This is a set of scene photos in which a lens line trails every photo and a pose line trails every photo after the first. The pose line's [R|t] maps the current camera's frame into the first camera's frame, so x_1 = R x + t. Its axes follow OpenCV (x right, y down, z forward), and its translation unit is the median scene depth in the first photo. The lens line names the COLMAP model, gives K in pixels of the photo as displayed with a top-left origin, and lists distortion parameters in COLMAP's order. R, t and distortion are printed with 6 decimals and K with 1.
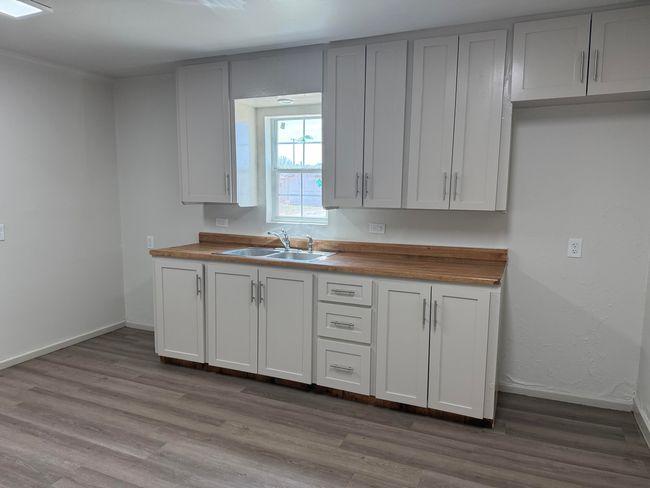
lens RADIAL K [[458.7, 0, 325.0], [0, 458.7, 244.0], [0, 0, 1]] dist [0.043635, -0.047460]
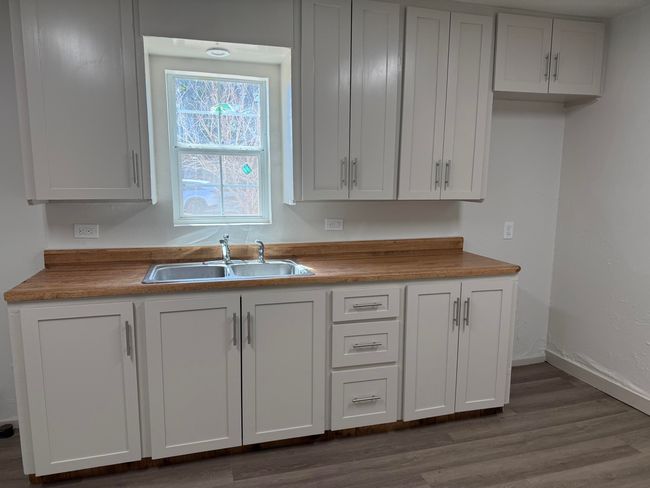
lens RADIAL K [[458.7, 0, 325.0], [0, 458.7, 244.0], [0, 0, 1]] dist [0.043635, -0.047460]
pose [[0.769369, -0.092540, 0.632066, -0.494186], [0.077283, 0.995668, 0.051703, -0.049010], [-0.634112, 0.009069, 0.773188, 0.405539]]
